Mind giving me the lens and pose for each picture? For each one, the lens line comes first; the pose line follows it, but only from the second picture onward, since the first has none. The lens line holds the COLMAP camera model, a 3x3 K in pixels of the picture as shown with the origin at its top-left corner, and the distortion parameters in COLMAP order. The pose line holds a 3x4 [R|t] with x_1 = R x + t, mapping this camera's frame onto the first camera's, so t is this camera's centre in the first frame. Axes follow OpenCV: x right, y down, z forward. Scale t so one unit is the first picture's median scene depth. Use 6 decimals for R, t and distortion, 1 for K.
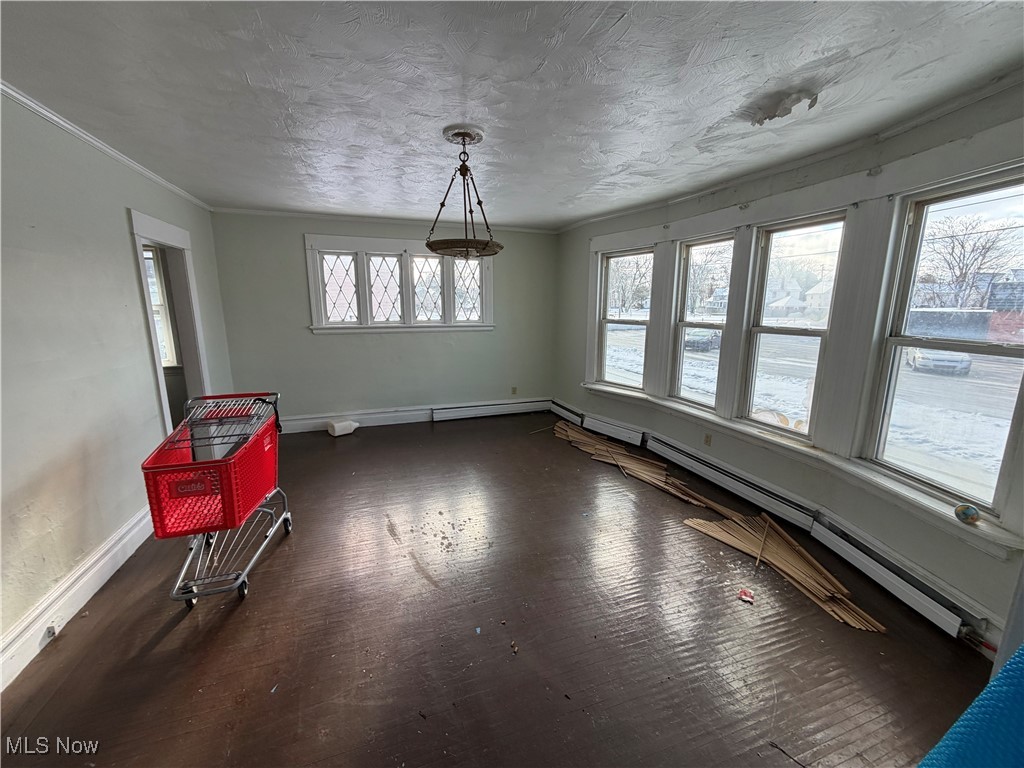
lens RADIAL K [[406.4, 0, 508.7], [0, 406.4, 384.0], [0, 0, 1]] dist [-0.002936, 0.000565]
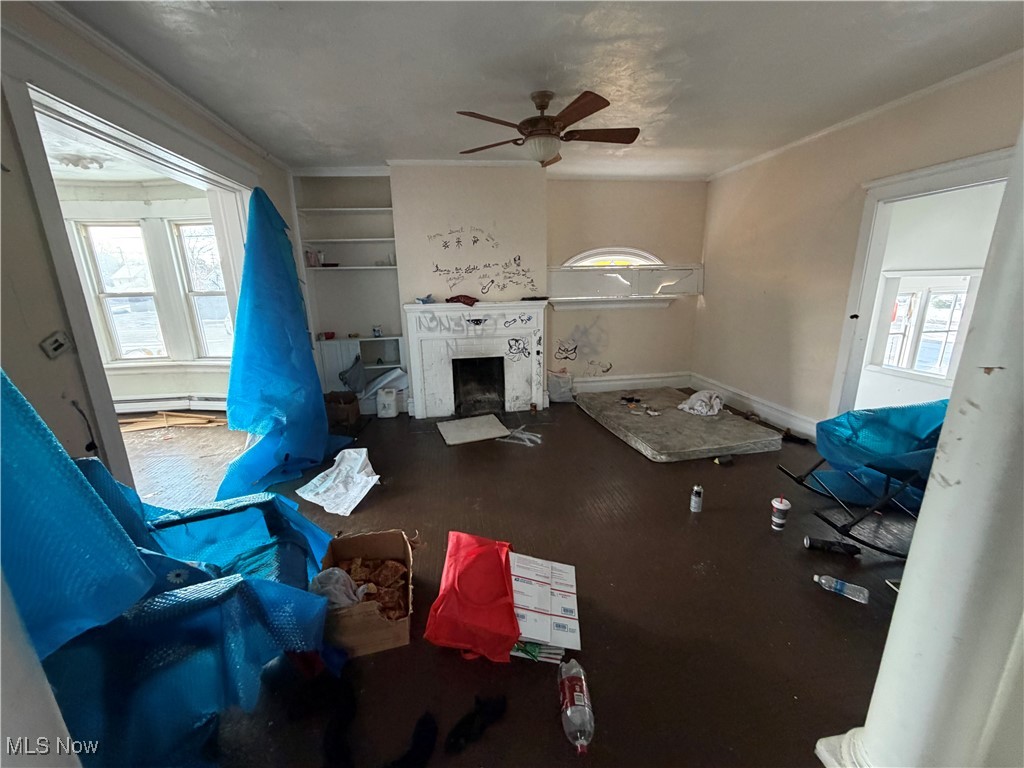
lens RADIAL K [[406.4, 0, 511.2], [0, 406.4, 386.2], [0, 0, 1]] dist [-0.002936, 0.000565]
pose [[0.190072, -0.247037, 0.950182, -0.700549], [0.212515, 0.955232, 0.205839, 0.231434], [-0.958494, 0.162803, 0.234062, -0.833525]]
